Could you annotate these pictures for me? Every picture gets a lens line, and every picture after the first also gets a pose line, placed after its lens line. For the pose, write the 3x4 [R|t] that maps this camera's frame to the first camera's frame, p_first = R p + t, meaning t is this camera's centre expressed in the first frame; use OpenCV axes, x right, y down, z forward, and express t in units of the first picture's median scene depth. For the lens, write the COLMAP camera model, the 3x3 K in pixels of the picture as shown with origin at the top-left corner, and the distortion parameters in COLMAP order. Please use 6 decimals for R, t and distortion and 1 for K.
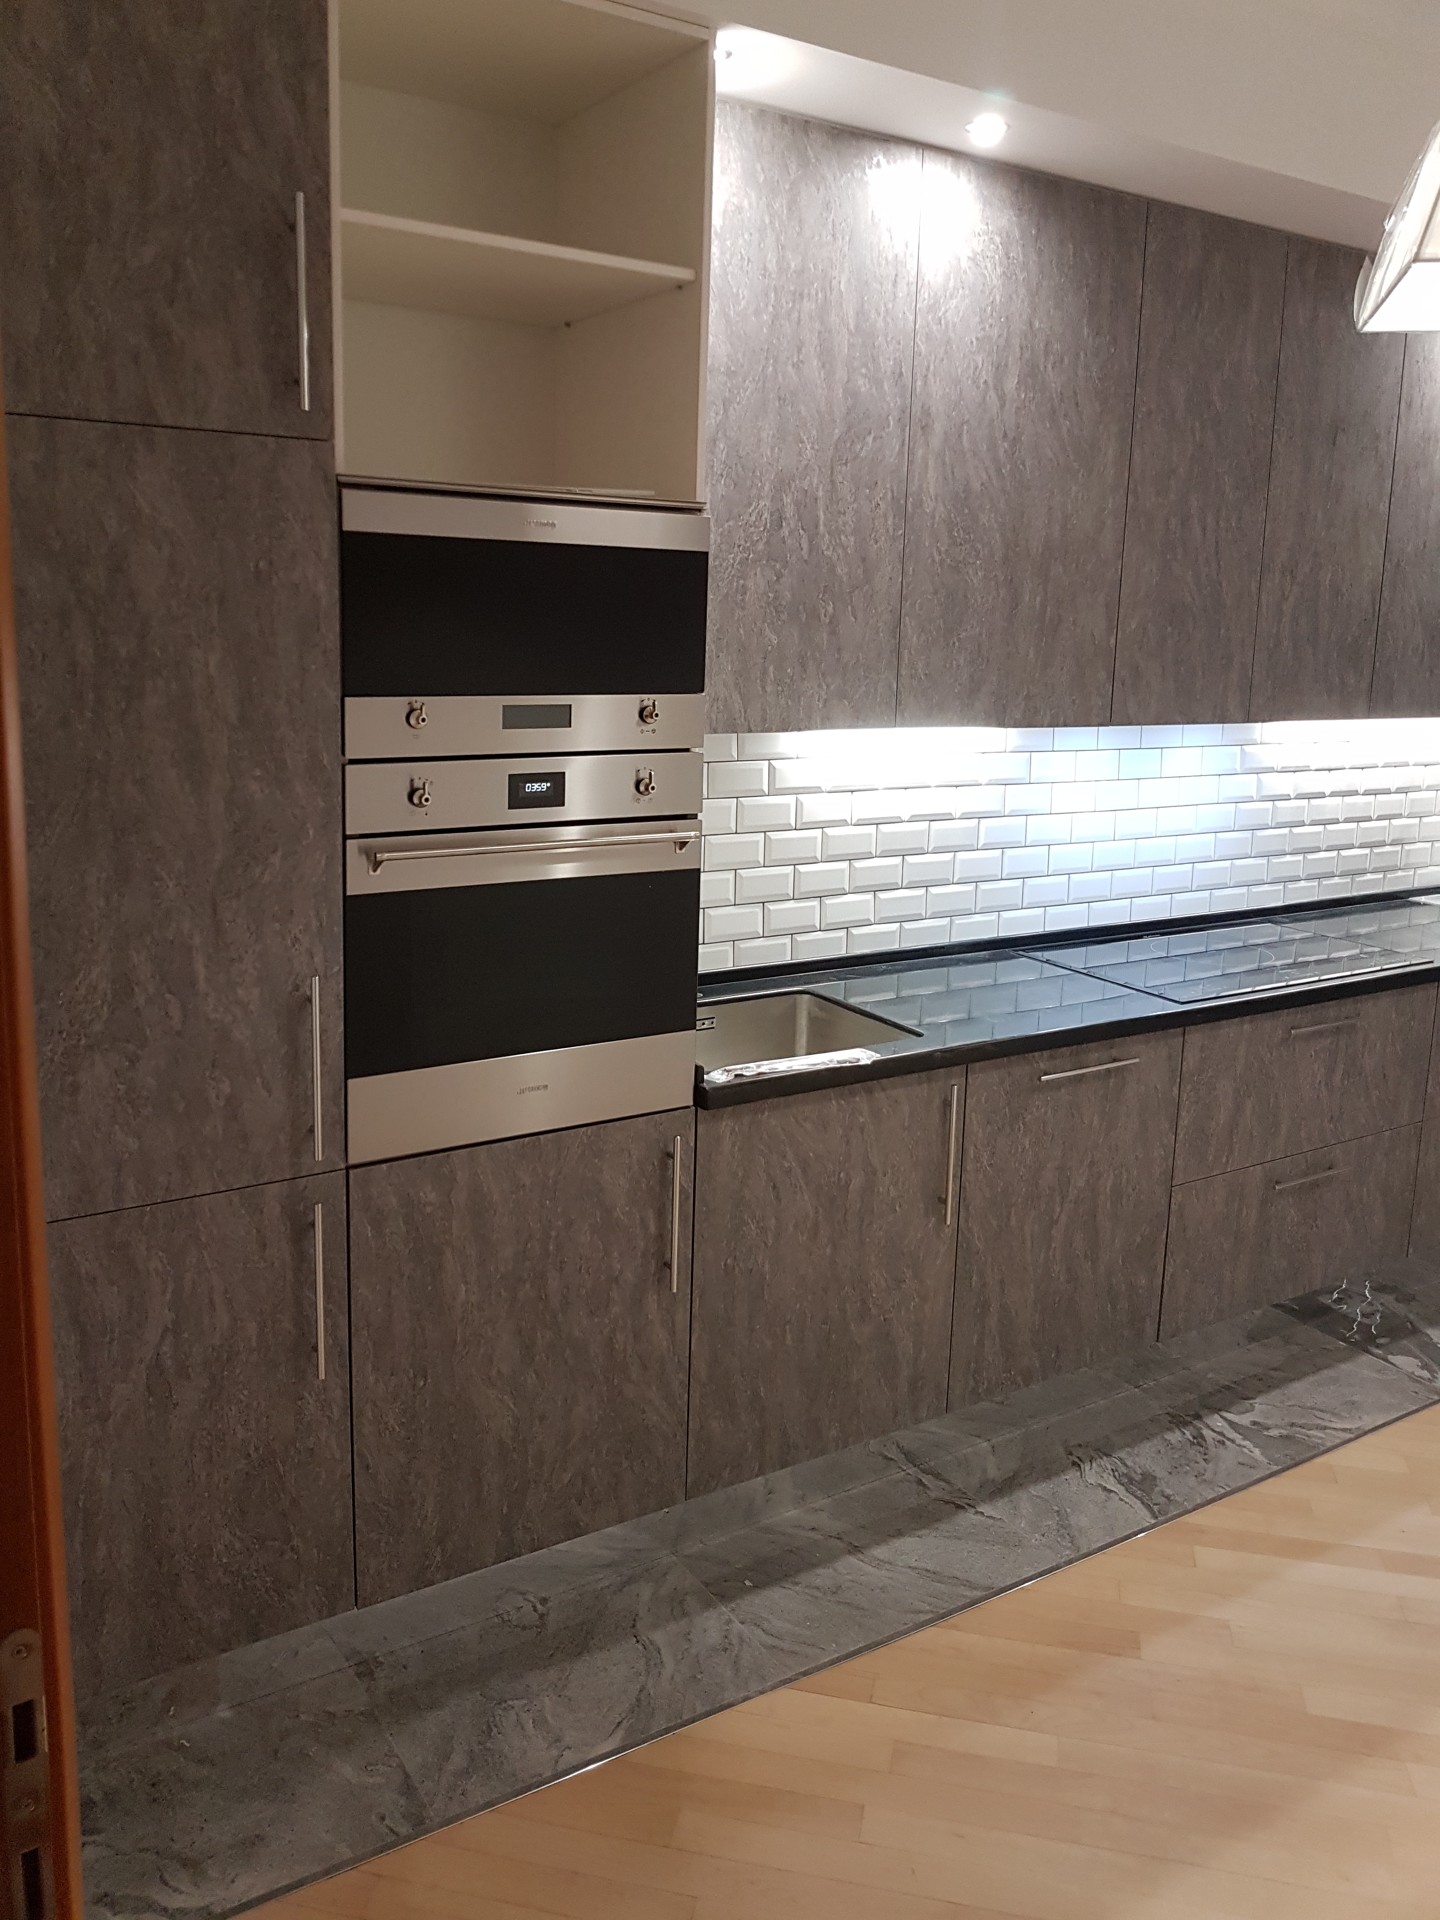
lens RADIAL K [[1603.4, 0, 678.5], [0, 1603.4, 872.8], [0, 0, 1]] dist [-0.009059, -0.005239]
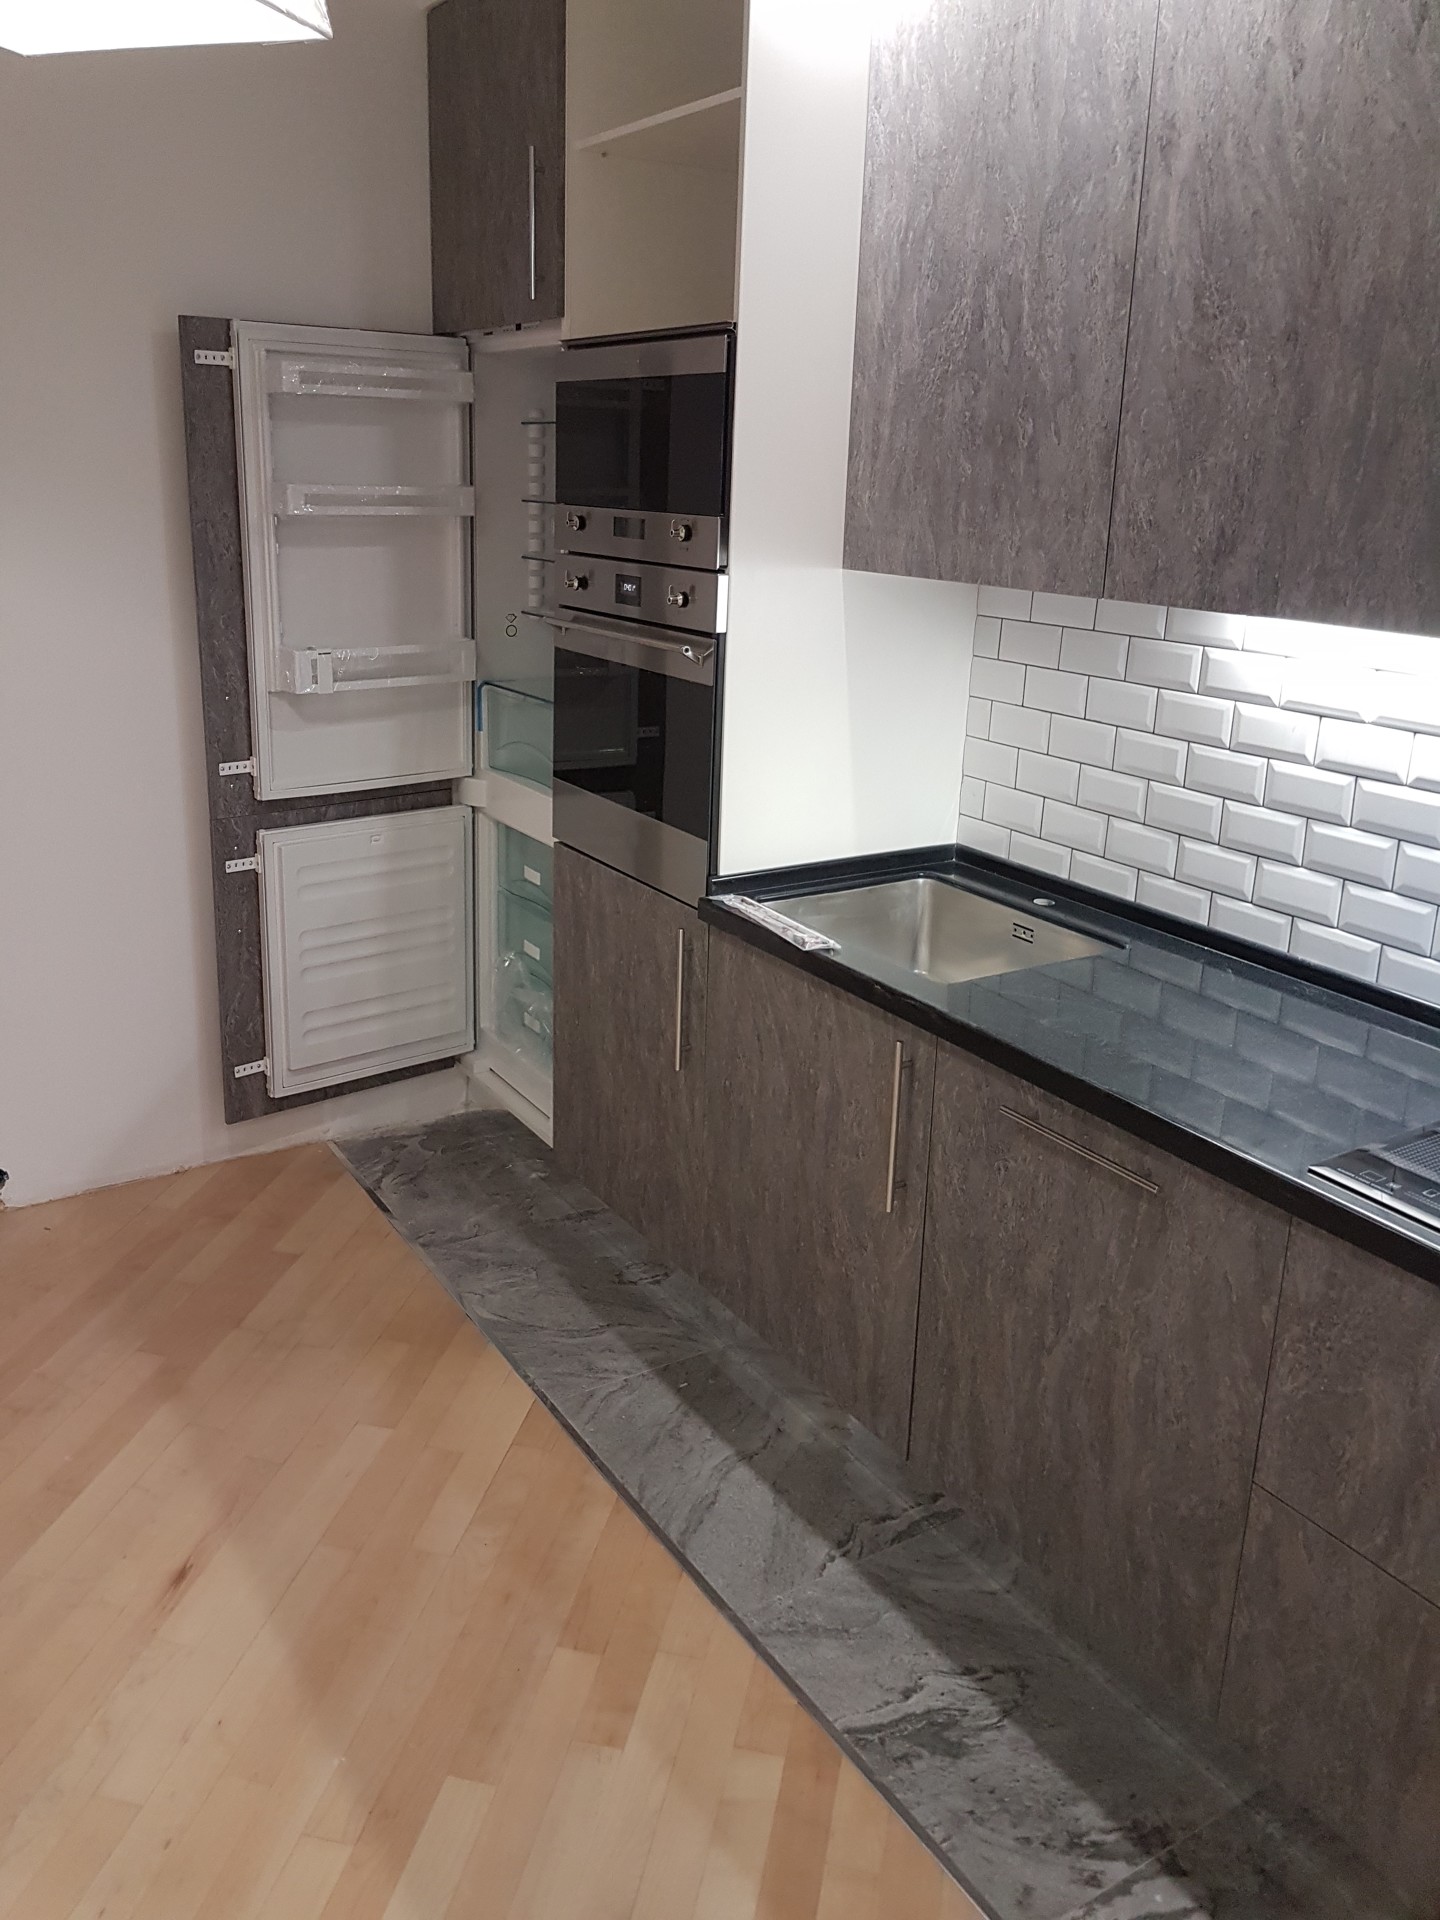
lens RADIAL K [[1467.6, 0, 672.5], [0, 1467.6, 889.3], [0, 0, 1]] dist [-0.040680, 0.028194]
pose [[-0.016746, 0.247589, -0.968720, 0.765771], [-0.198648, 0.948719, 0.245911, -0.082470], [0.979928, 0.196552, 0.033296, 0.771007]]
